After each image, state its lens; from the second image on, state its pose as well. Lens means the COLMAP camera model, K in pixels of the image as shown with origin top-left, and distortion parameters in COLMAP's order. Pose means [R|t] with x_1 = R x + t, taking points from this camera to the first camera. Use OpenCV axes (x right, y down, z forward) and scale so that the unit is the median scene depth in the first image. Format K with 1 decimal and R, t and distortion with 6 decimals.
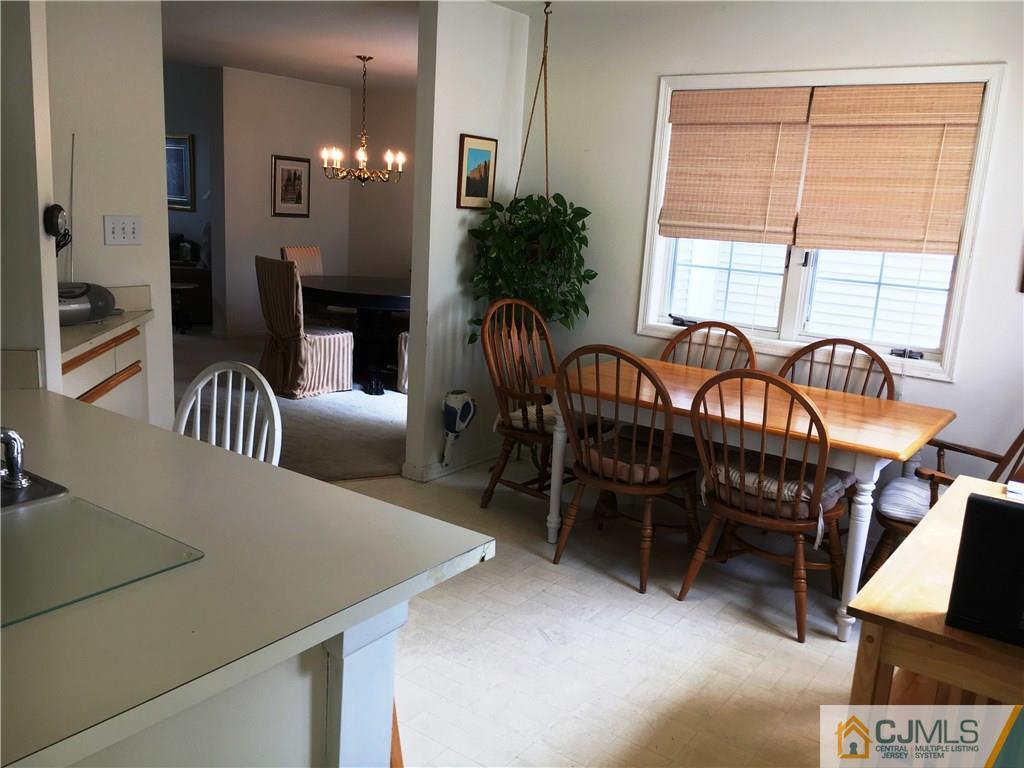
lens RADIAL K [[871.3, 0, 514.8], [0, 871.3, 383.6], [0, 0, 1]] dist [0.062408, -0.077917]
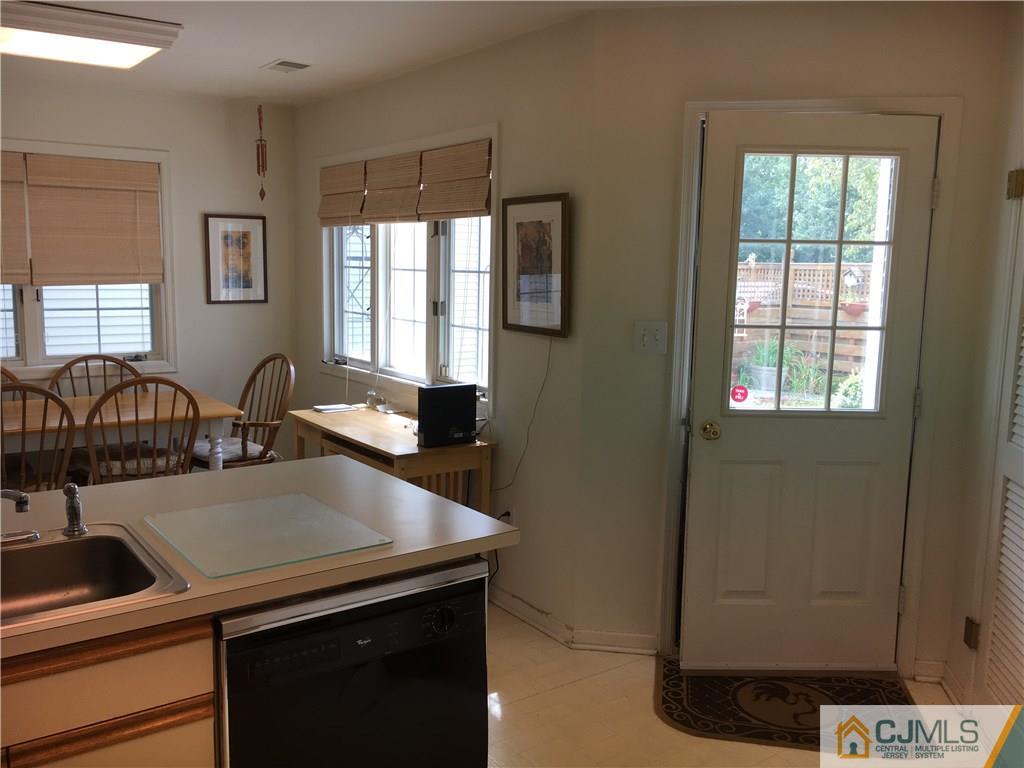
lens RADIAL K [[871.3, 0, 506.3], [0, 871.3, 383.1], [0, 0, 1]] dist [0.062408, -0.077917]
pose [[0.314157, -0.181353, 0.931889, -0.588139], [0.197188, 0.972643, 0.122808, -0.046990], [-0.928667, 0.145176, 0.341323, 0.024610]]
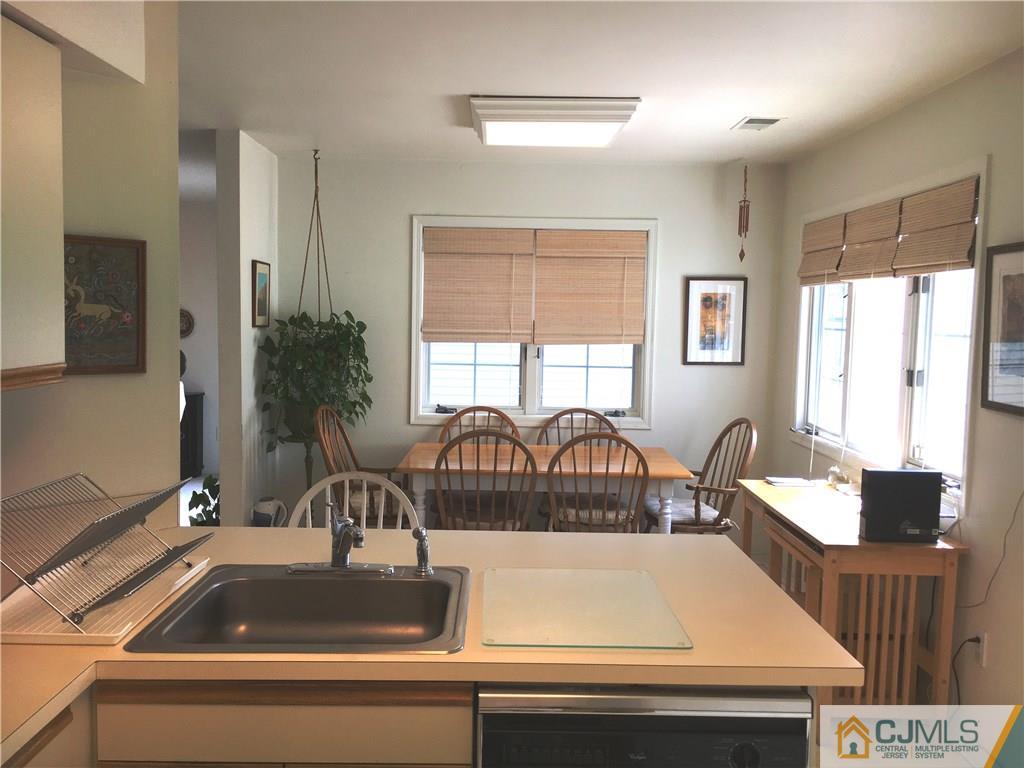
lens RADIAL K [[871.3, 0, 507.7], [0, 871.3, 381.4], [0, 0, 1]] dist [0.062408, -0.077917]
pose [[0.802767, -0.088629, 0.589669, -0.484947], [0.150159, 0.987071, -0.056065, -0.030498], [-0.577076, 0.133552, 0.805697, -0.038104]]
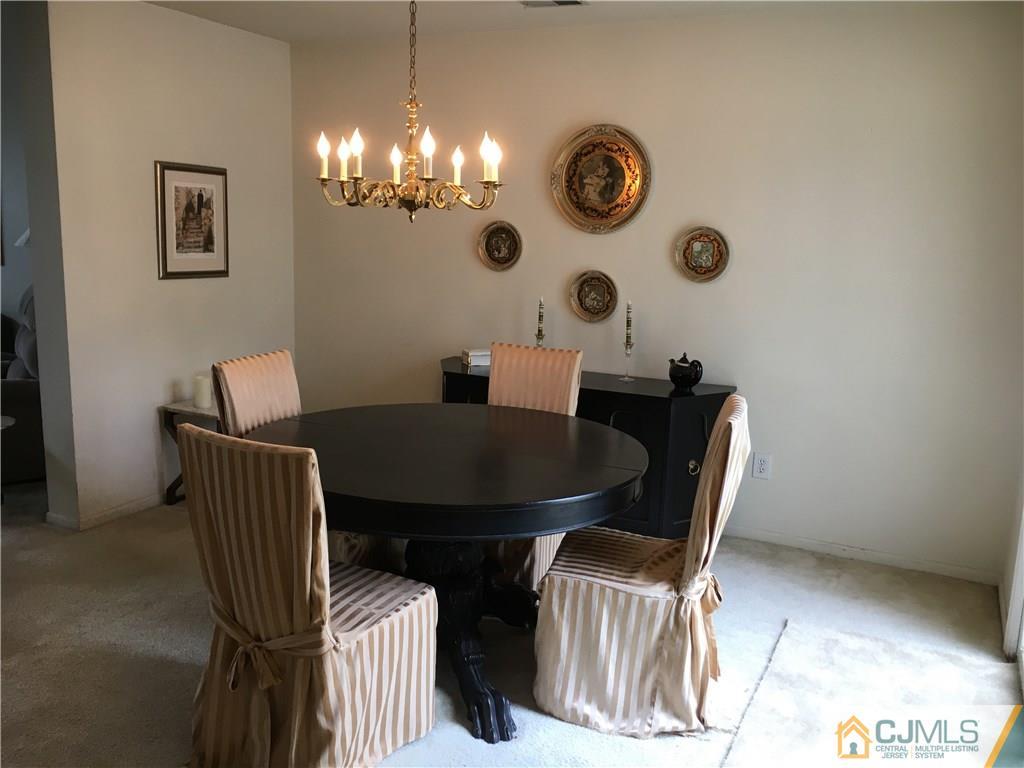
lens RADIAL K [[871.3, 0, 517.5], [0, 871.3, 375.9], [0, 0, 1]] dist [0.062408, -0.077917]
pose [[0.984524, -0.062180, 0.163848, -0.219445], [0.066558, 0.997554, -0.021364, -0.151138], [-0.162118, 0.031939, 0.986254, 0.633076]]
